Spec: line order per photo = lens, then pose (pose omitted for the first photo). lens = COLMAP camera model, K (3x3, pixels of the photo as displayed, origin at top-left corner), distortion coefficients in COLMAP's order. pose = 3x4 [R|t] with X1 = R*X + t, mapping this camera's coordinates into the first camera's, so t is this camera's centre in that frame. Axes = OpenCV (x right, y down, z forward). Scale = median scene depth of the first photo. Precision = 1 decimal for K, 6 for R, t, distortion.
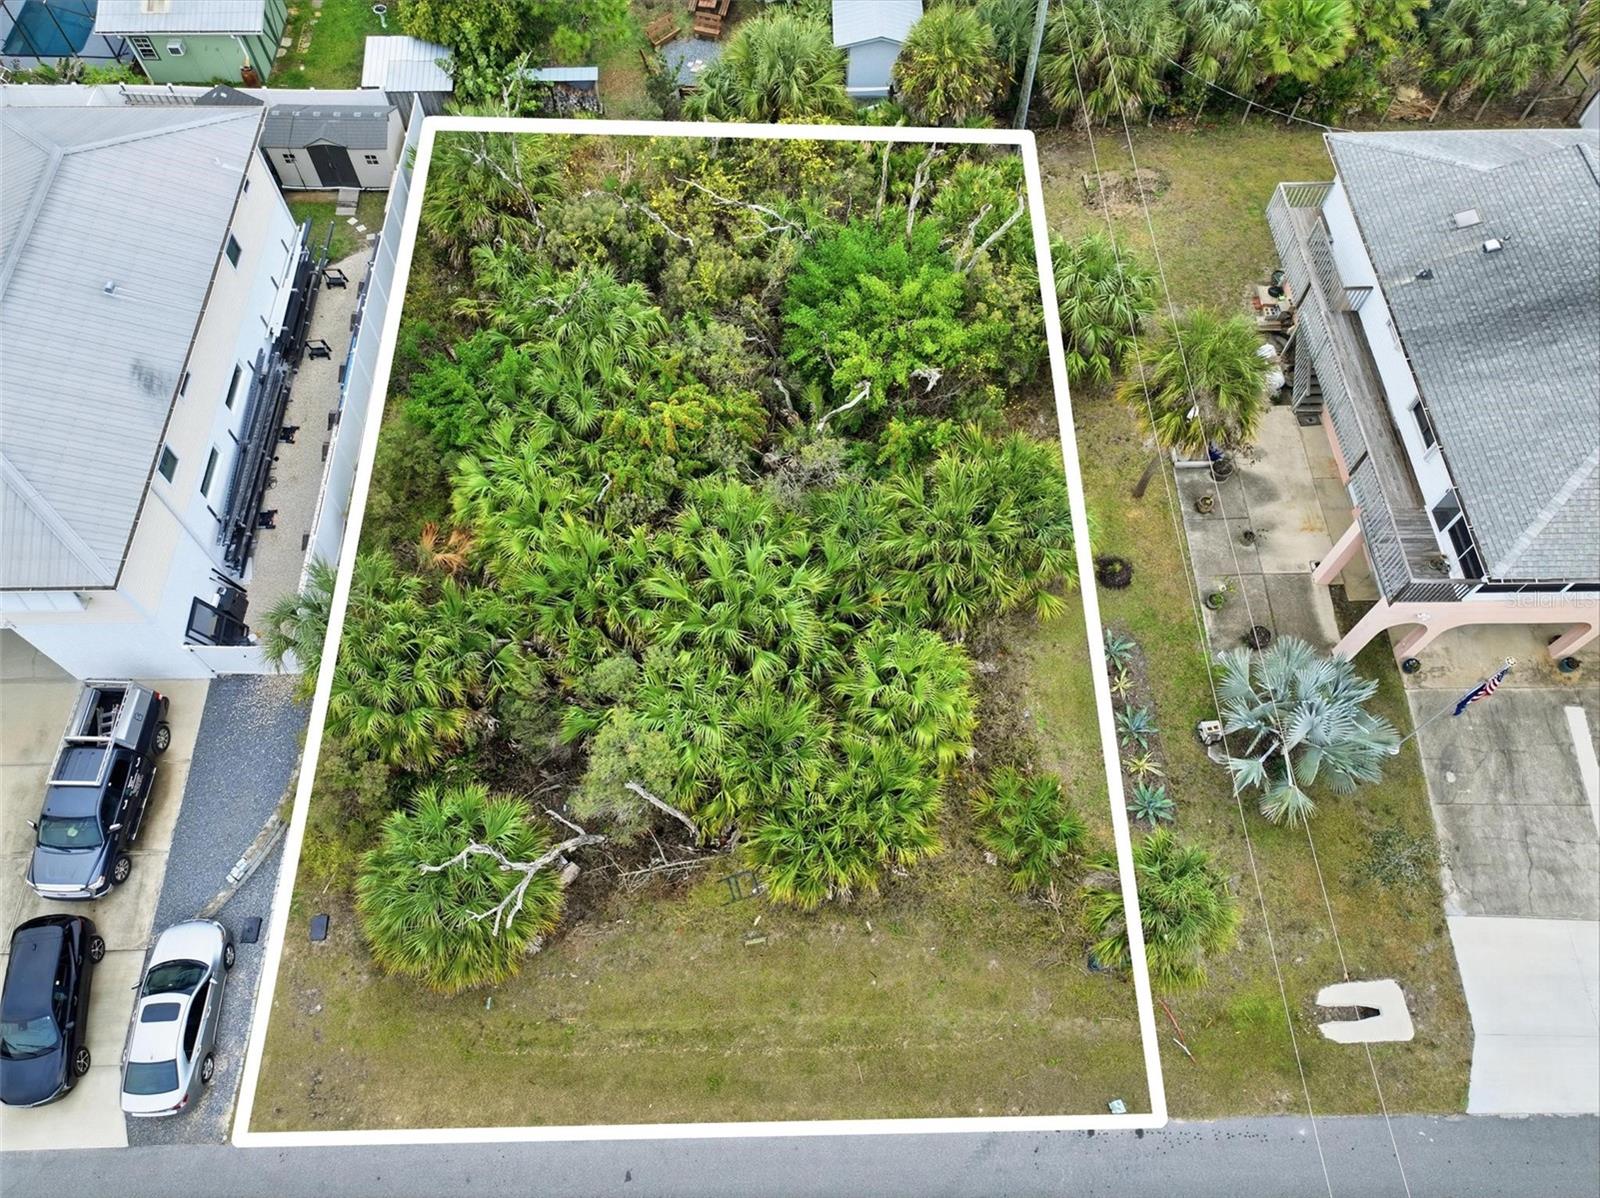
lens RADIAL K [[1131.6, 0, 800.0], [0, 1131.6, 599.0], [0, 0, 1]] dist [-0.004827, 0.022316]
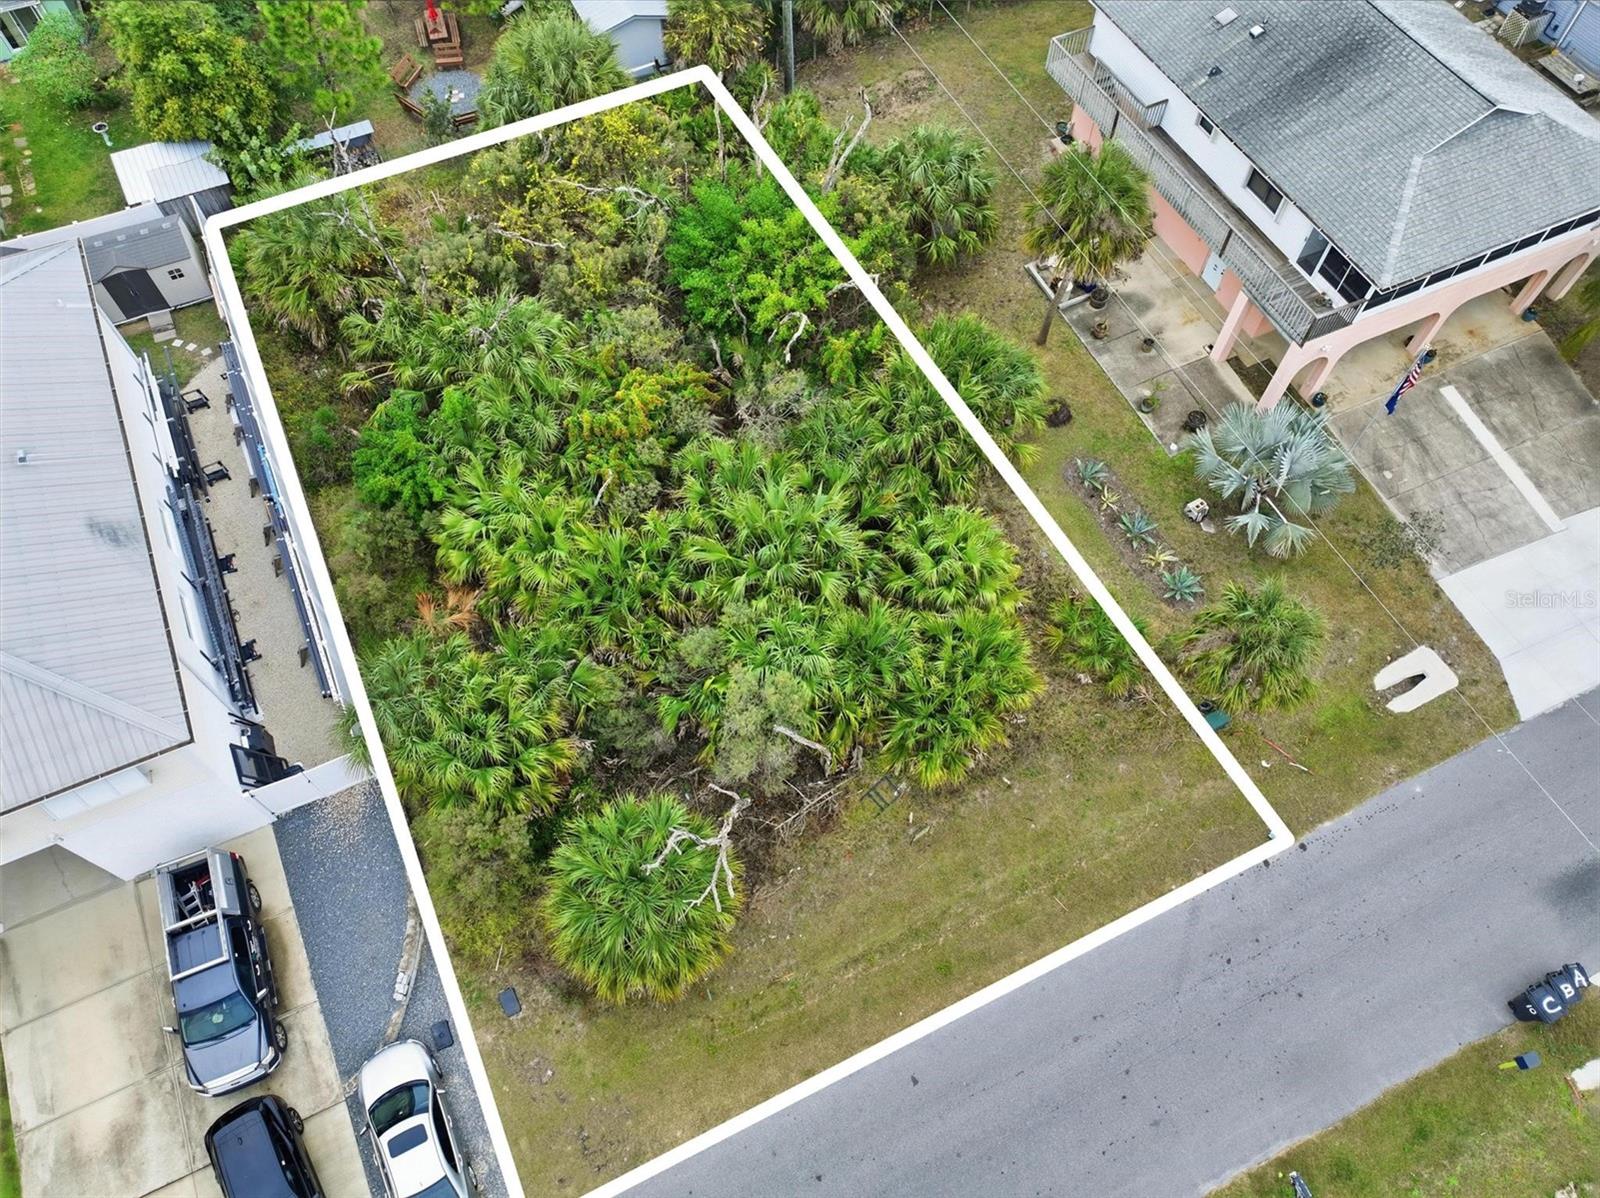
lens RADIAL K [[1131.6, 0, 800.0], [0, 1131.6, 599.0], [0, 0, 1]] dist [-0.004827, 0.022316]
pose [[0.912837, -0.355880, 0.200192, -0.248801], [0.358003, 0.933337, 0.026764, 0.029619], [-0.196371, 0.047238, 0.979391, -0.009300]]
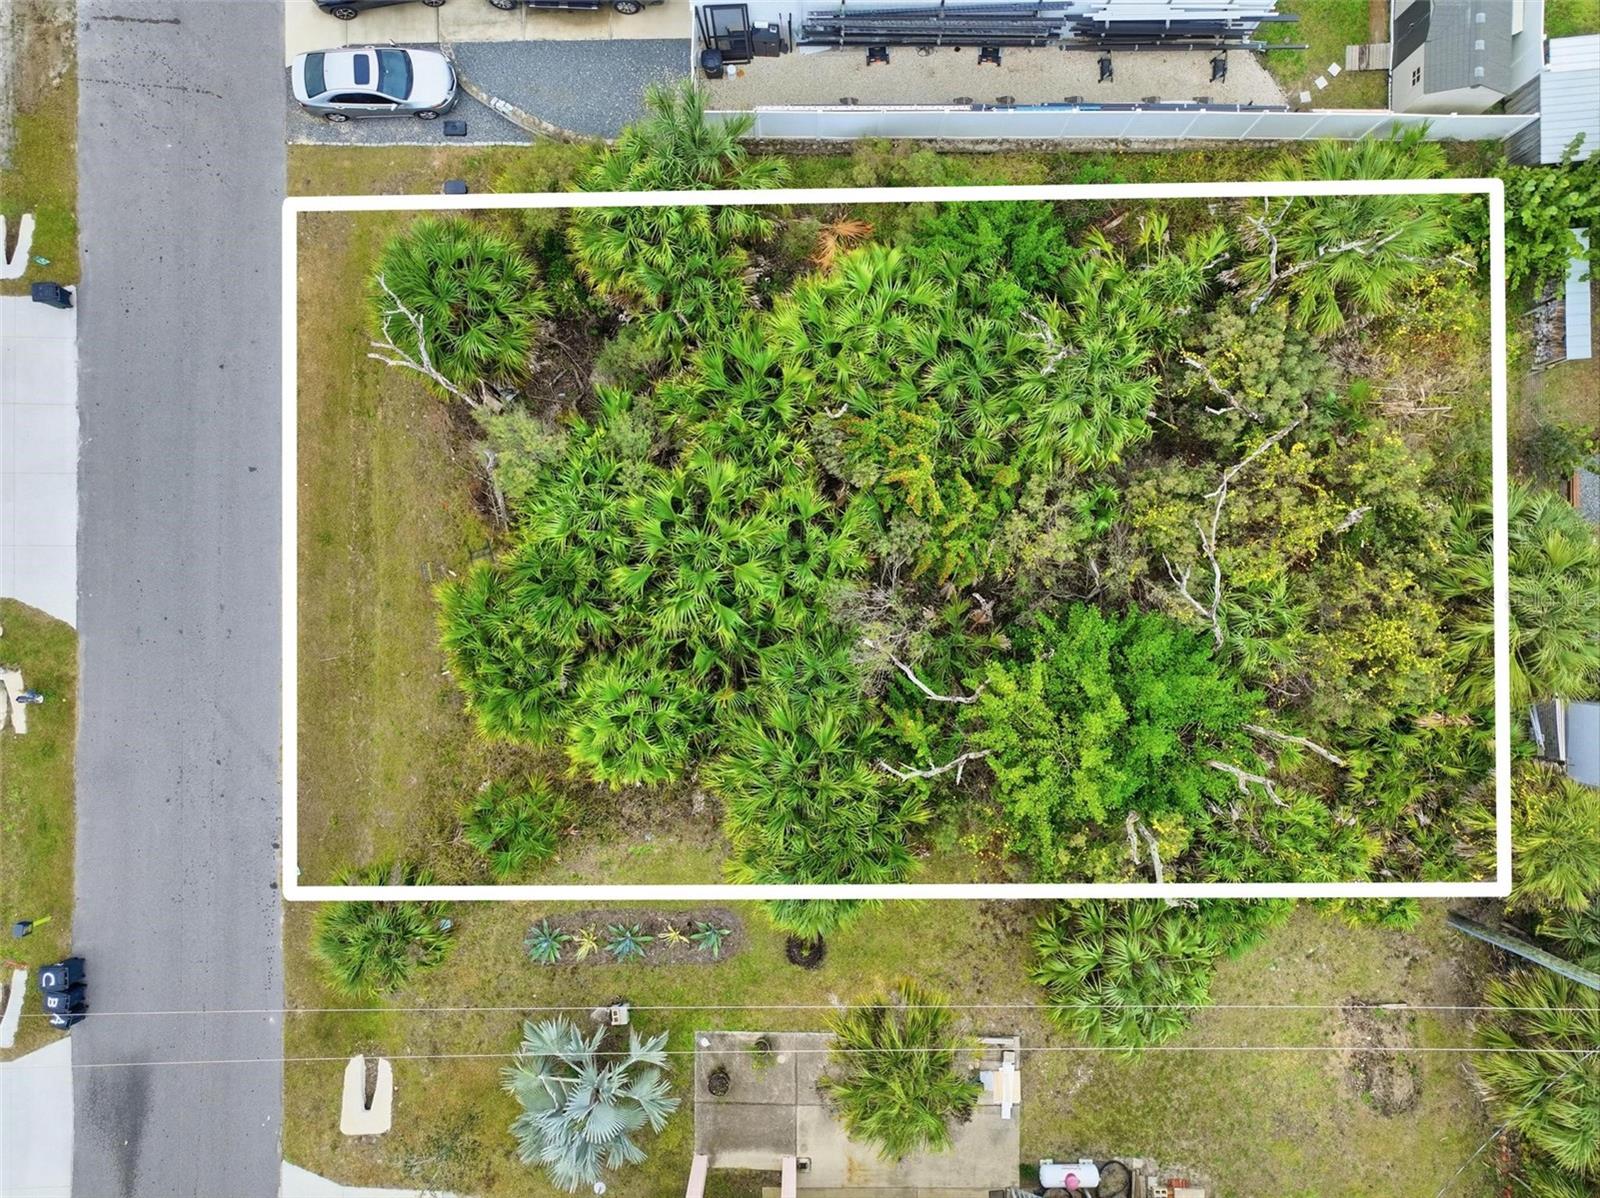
lens RADIAL K [[1131.6, 0, 800.0], [0, 1131.6, 599.0], [0, 0, 1]] dist [-0.004827, 0.022316]
pose [[-0.022384, 0.999612, -0.016571, -0.001301], [-0.874752, -0.011557, 0.484434, -0.522131], [0.484054, 0.025340, 0.874671, 0.170791]]
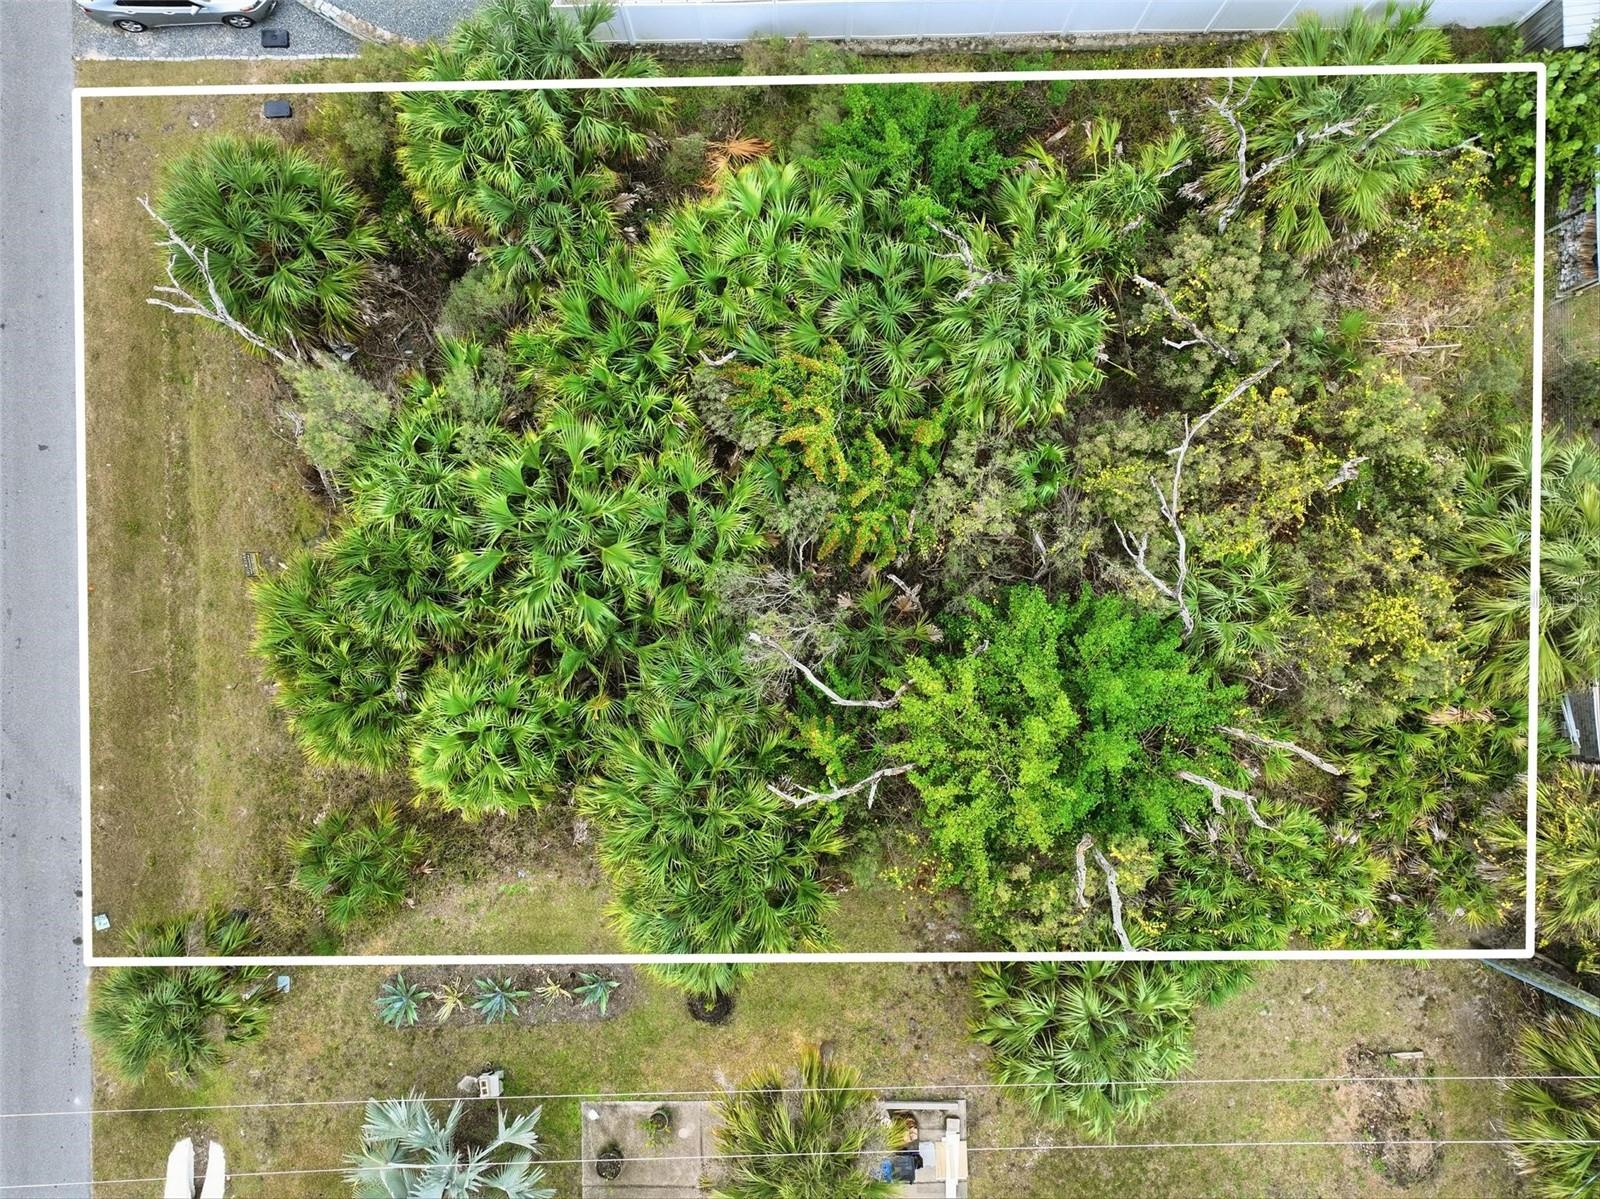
lens RADIAL K [[1131.6, 0, 800.0], [0, 1131.6, 599.5], [0, 0, 1]] dist [-0.004827, 0.022316]
pose [[-0.001423, 0.999877, -0.015607, 0.004145], [-0.874936, 0.006312, 0.484197, -0.514990], [0.484236, 0.014345, 0.874820, 0.351427]]
